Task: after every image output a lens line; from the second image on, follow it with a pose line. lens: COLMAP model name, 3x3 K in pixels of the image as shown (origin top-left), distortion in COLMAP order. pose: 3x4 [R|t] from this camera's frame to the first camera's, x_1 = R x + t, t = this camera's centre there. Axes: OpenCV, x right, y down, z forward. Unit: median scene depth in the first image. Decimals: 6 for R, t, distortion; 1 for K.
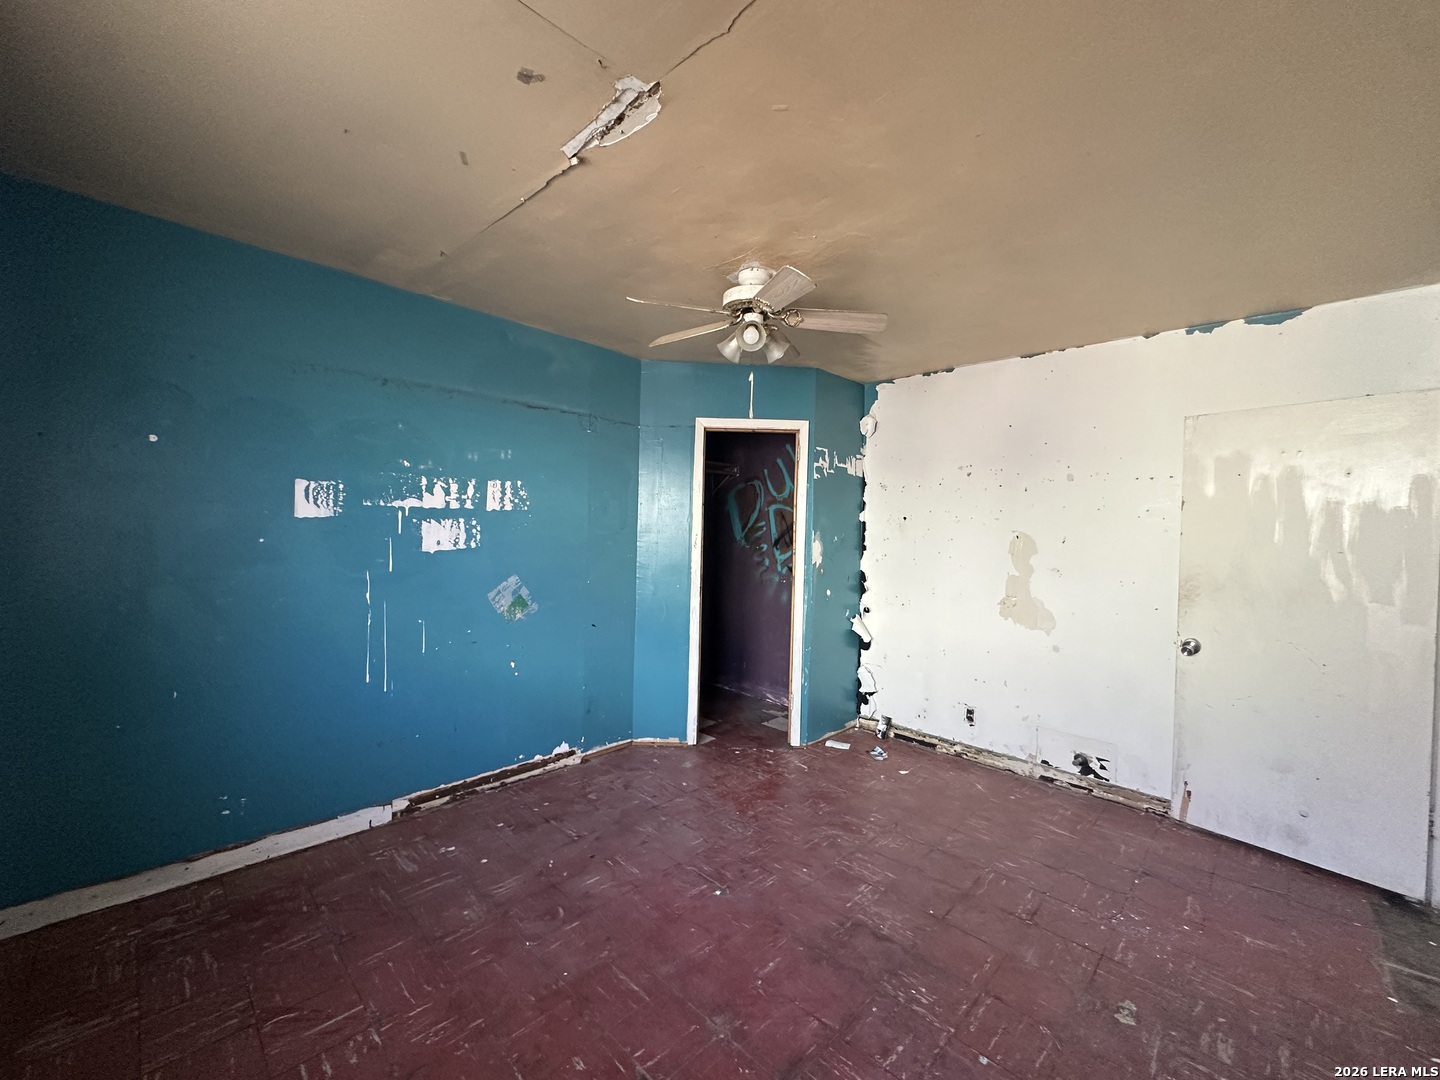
lens RADIAL K [[575.4, 0, 717.5], [0, 575.4, 538.4], [0, 0, 1]] dist [-0.006178, 0.000287]
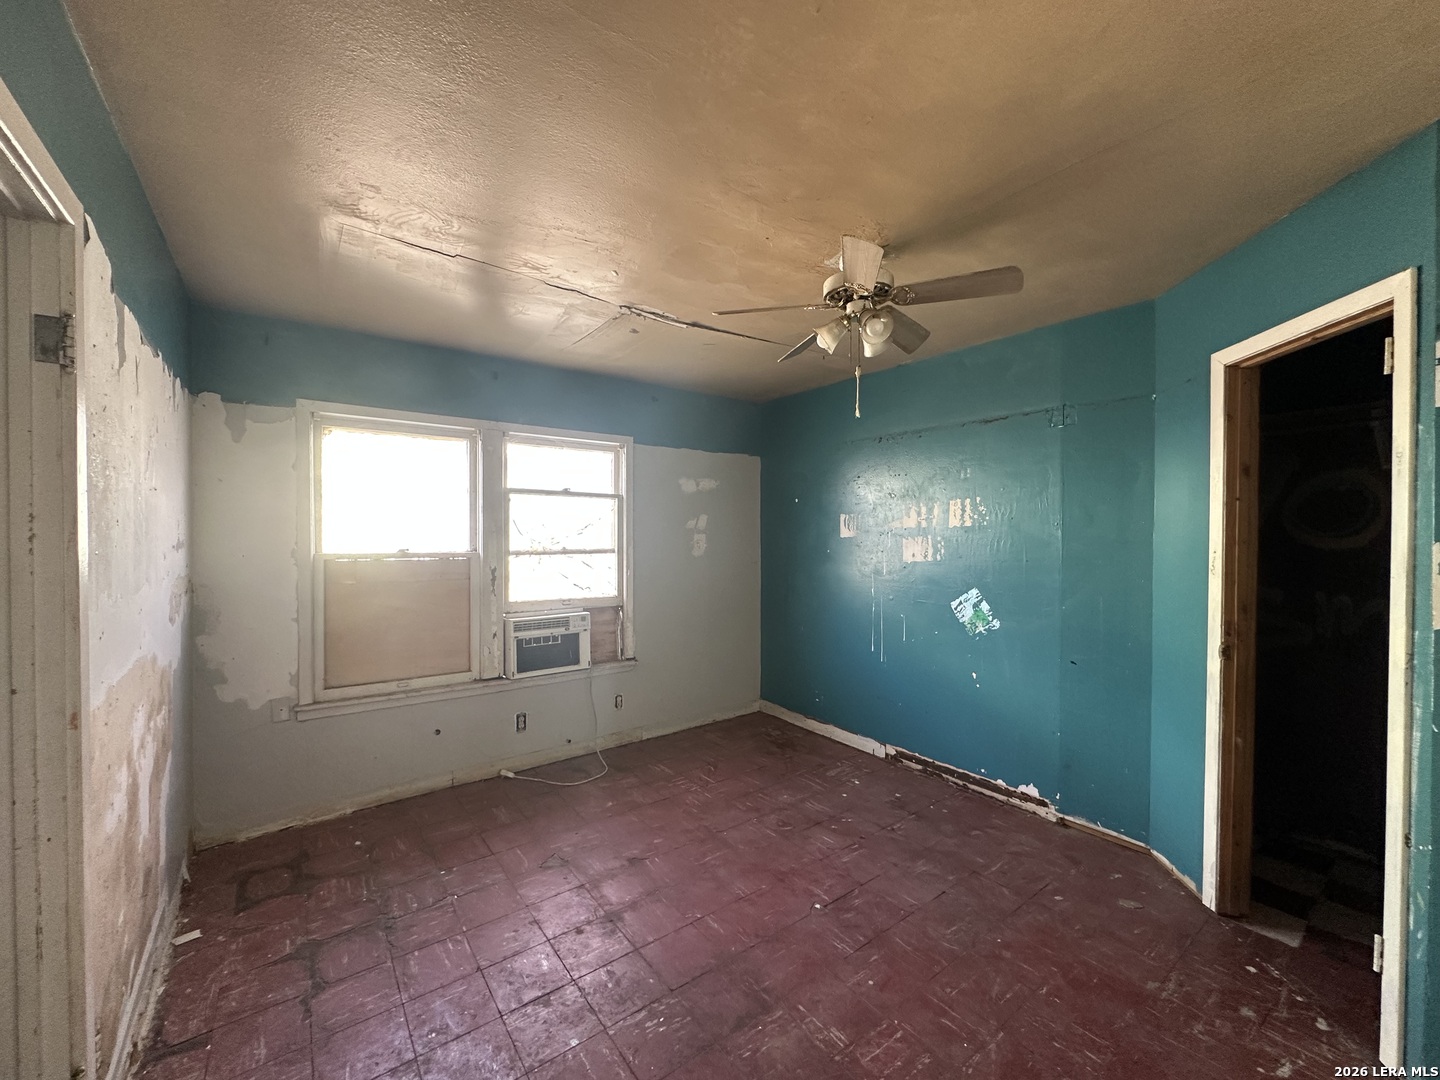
lens RADIAL K [[575.4, 0, 718.0], [0, 575.4, 540.0], [0, 0, 1]] dist [-0.006178, 0.000287]
pose [[-0.152194, -0.013036, -0.988265, 0.772717], [-0.017406, 0.999793, -0.010507, -0.004793], [0.988197, 0.015603, -0.152390, 0.734122]]
